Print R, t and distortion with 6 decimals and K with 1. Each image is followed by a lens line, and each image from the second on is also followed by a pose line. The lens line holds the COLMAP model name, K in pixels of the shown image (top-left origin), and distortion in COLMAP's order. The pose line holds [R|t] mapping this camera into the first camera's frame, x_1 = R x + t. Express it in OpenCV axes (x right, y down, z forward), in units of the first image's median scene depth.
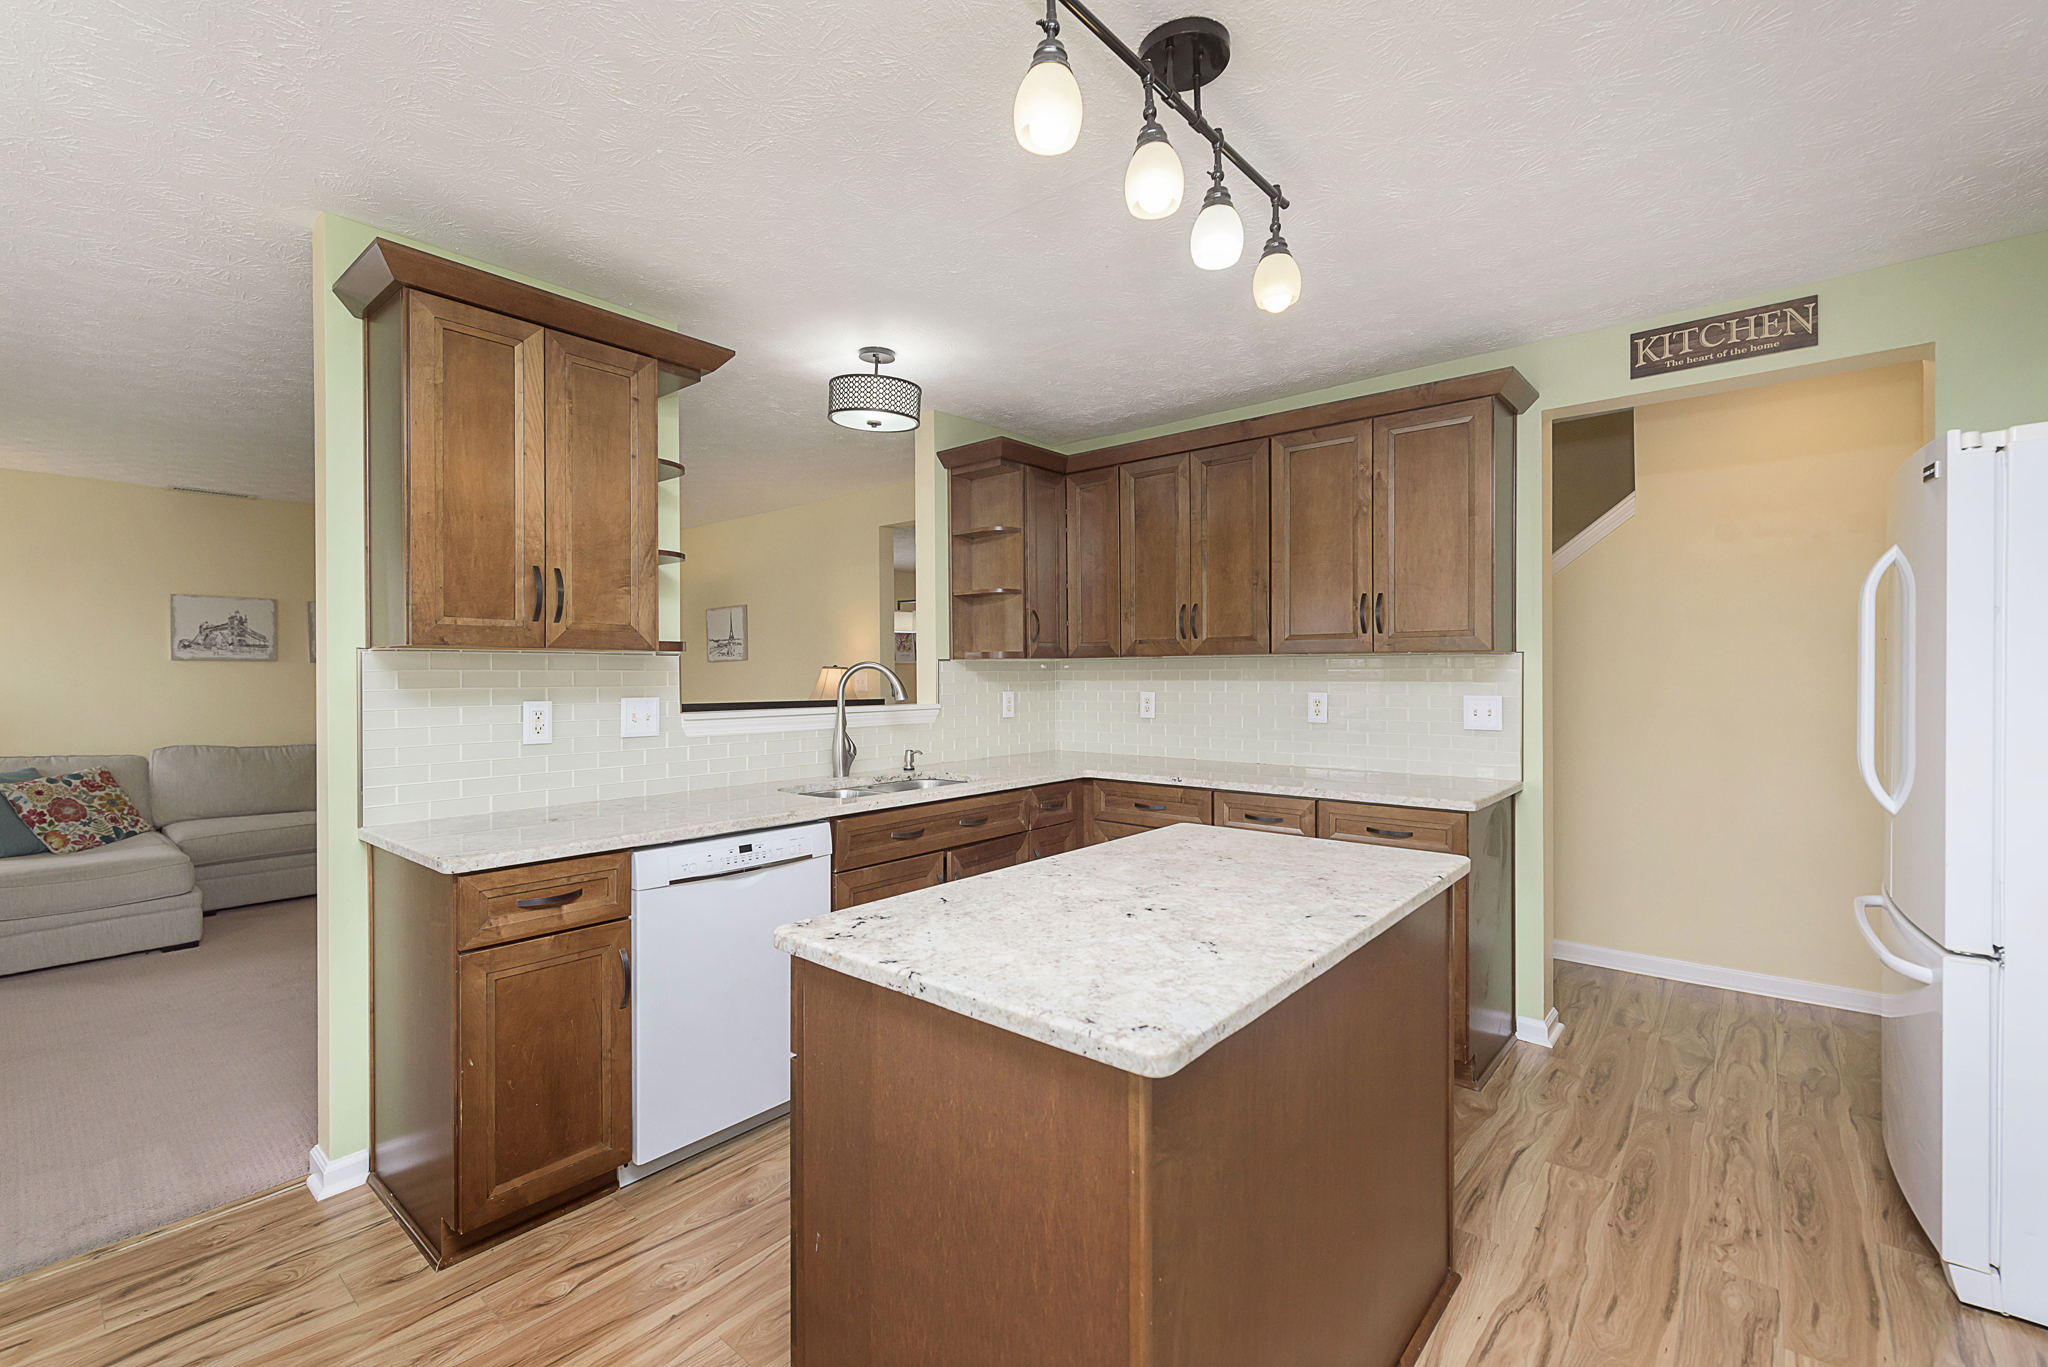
lens RADIAL K [[889.4, 0, 1028.8], [0, 889.4, 672.2], [0, 0, 1]] dist [-0.000195, 0.000226]
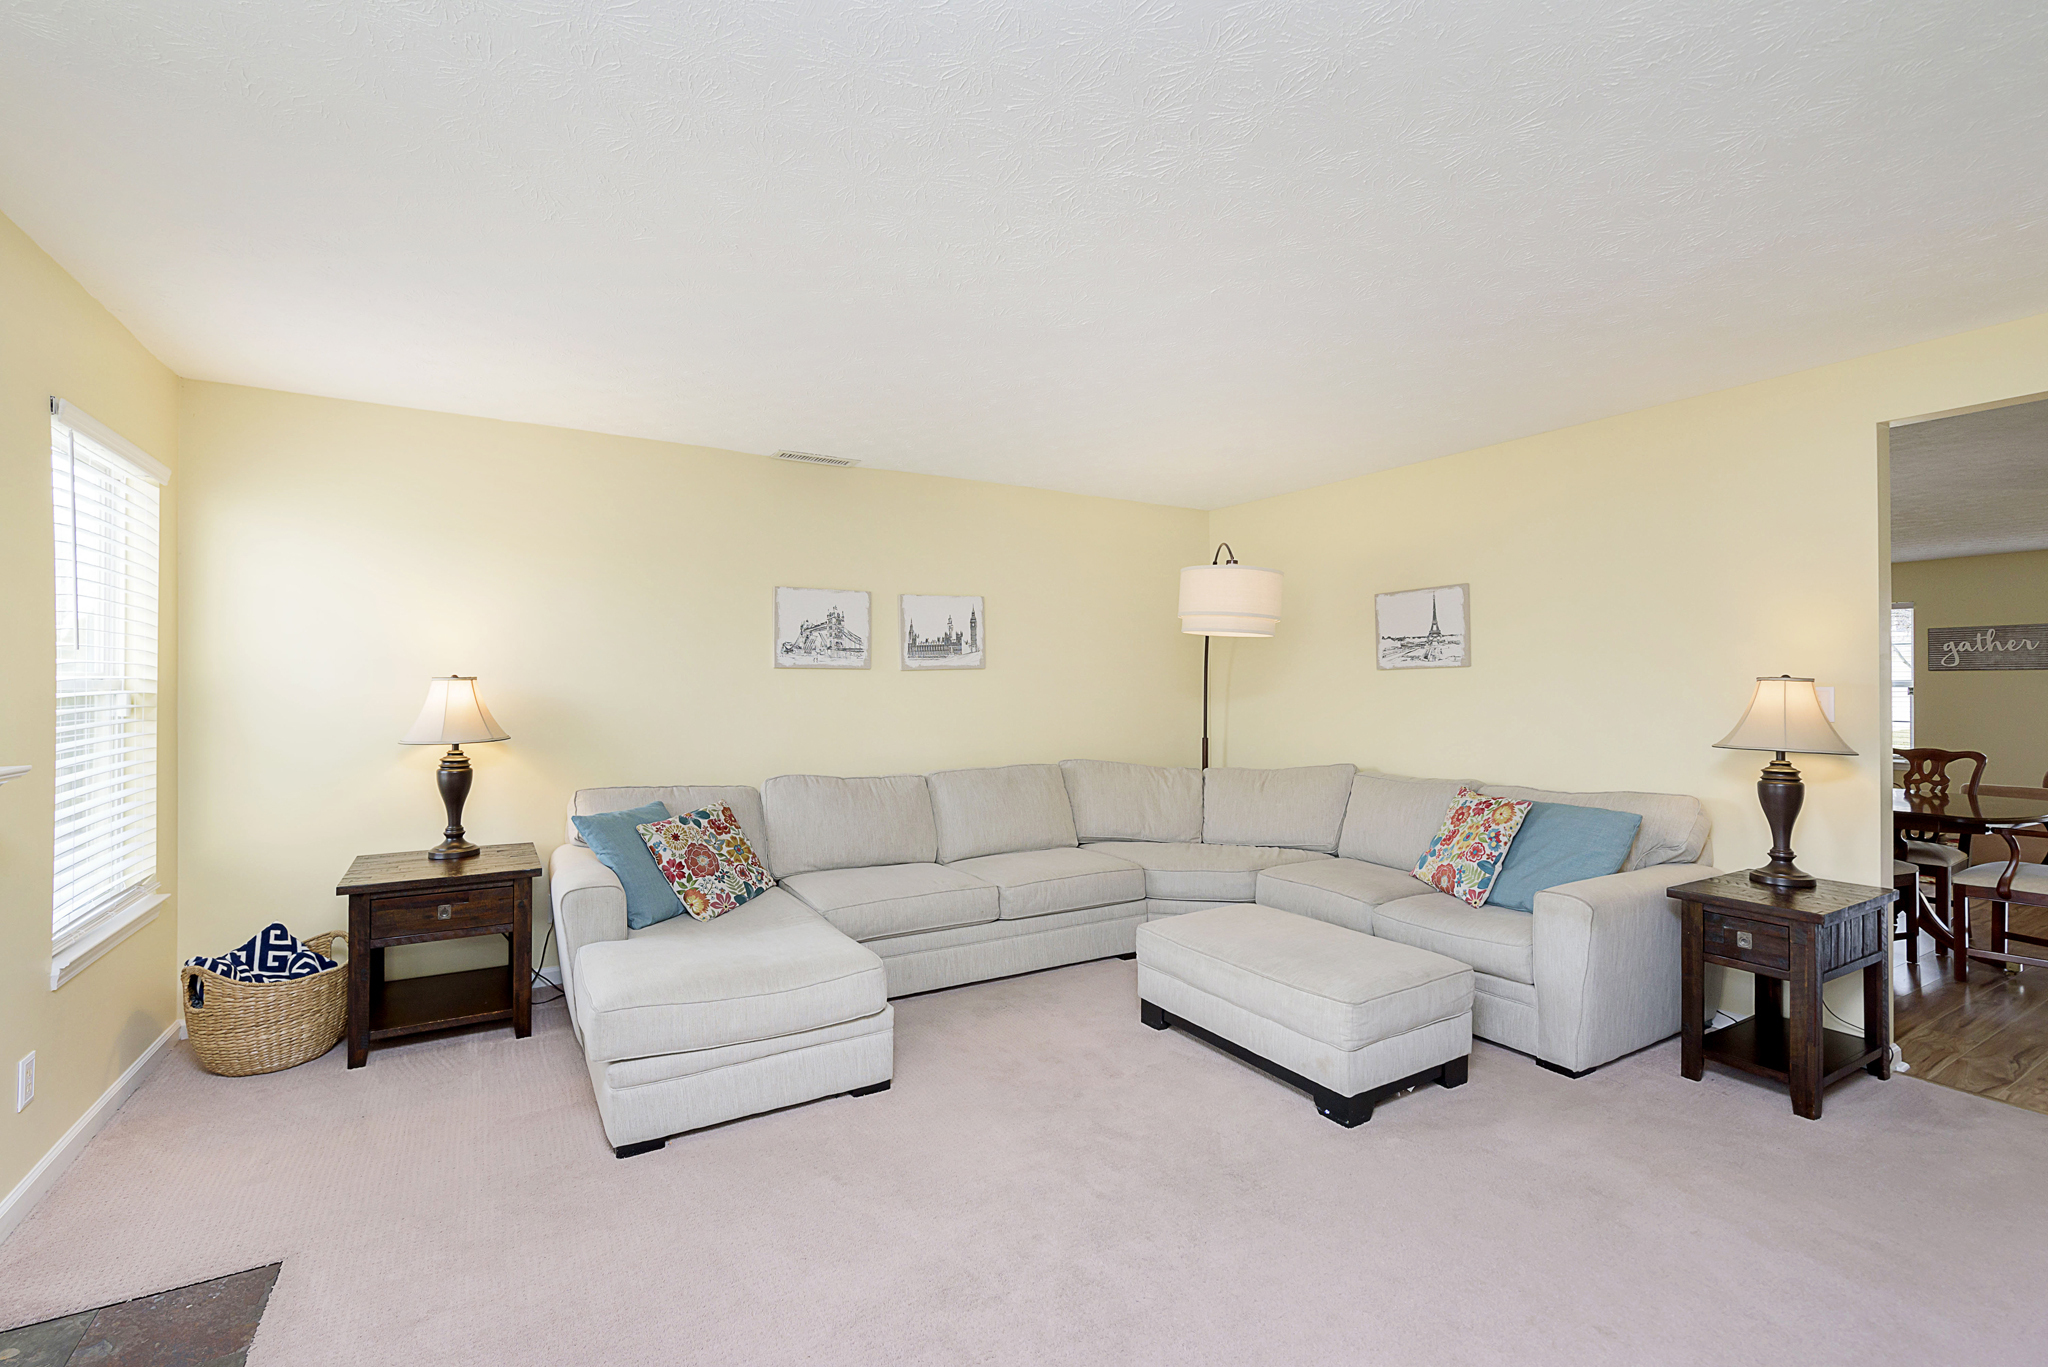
lens RADIAL K [[889.4, 0, 1018.5], [0, 889.4, 685.4], [0, 0, 1]] dist [-0.000195, 0.000226]
pose [[0.942783, 0.004035, -0.333382, -0.537769], [-0.002787, 0.999987, 0.004221, -0.001745], [0.333394, -0.003050, 0.942782, 0.344347]]
